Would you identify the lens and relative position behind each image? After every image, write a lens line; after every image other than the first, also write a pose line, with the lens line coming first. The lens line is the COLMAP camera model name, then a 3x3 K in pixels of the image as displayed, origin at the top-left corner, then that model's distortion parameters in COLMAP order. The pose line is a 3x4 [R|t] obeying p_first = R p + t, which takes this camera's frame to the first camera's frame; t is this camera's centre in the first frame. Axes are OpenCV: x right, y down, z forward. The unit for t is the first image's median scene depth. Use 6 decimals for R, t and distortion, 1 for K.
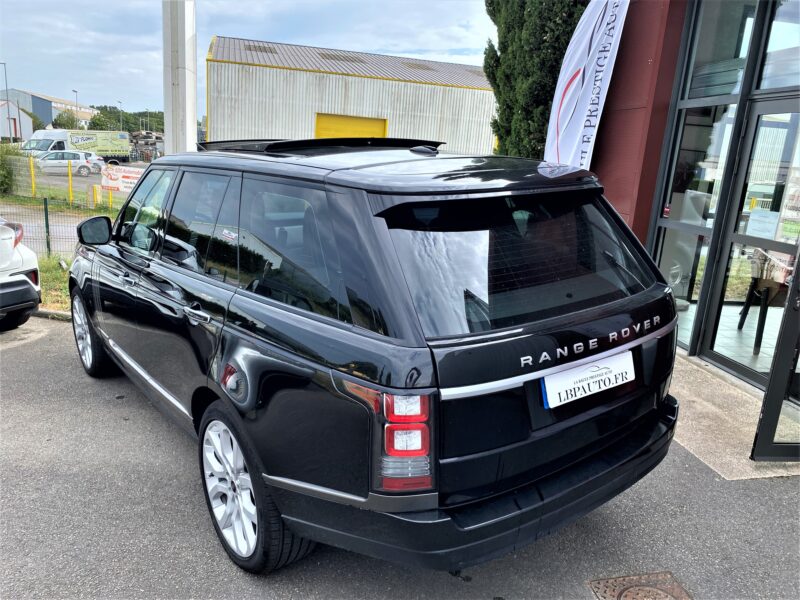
lens RADIAL K [[608.1, 0, 396.3], [0, 608.1, 296.2], [0, 0, 1]] dist [0.003569, 0.007707]
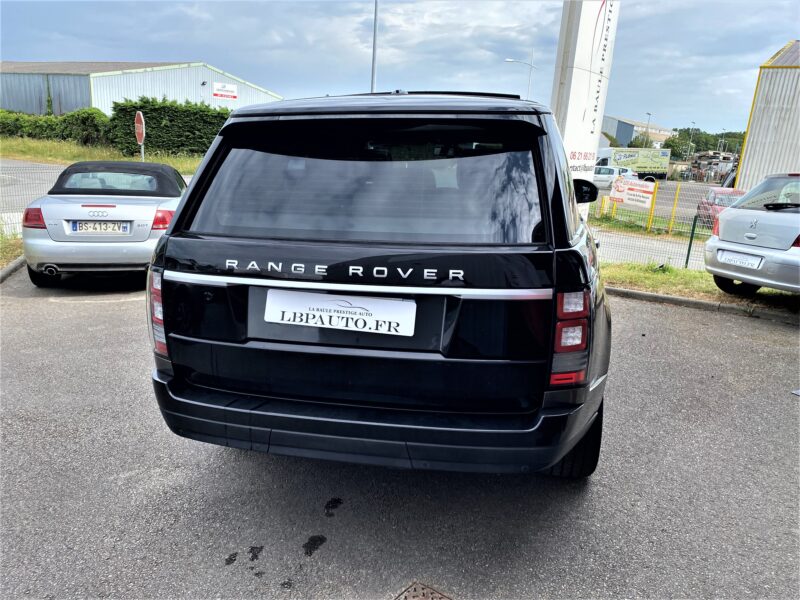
lens RADIAL K [[608.1, 0, 396.3], [0, 608.1, 296.2], [0, 0, 1]] dist [0.003569, 0.007707]
pose [[0.662382, 0.166924, -0.730333, 1.022411], [-0.189740, 0.980456, 0.052005, 0.043621], [0.724740, 0.104126, 0.681109, 0.414335]]
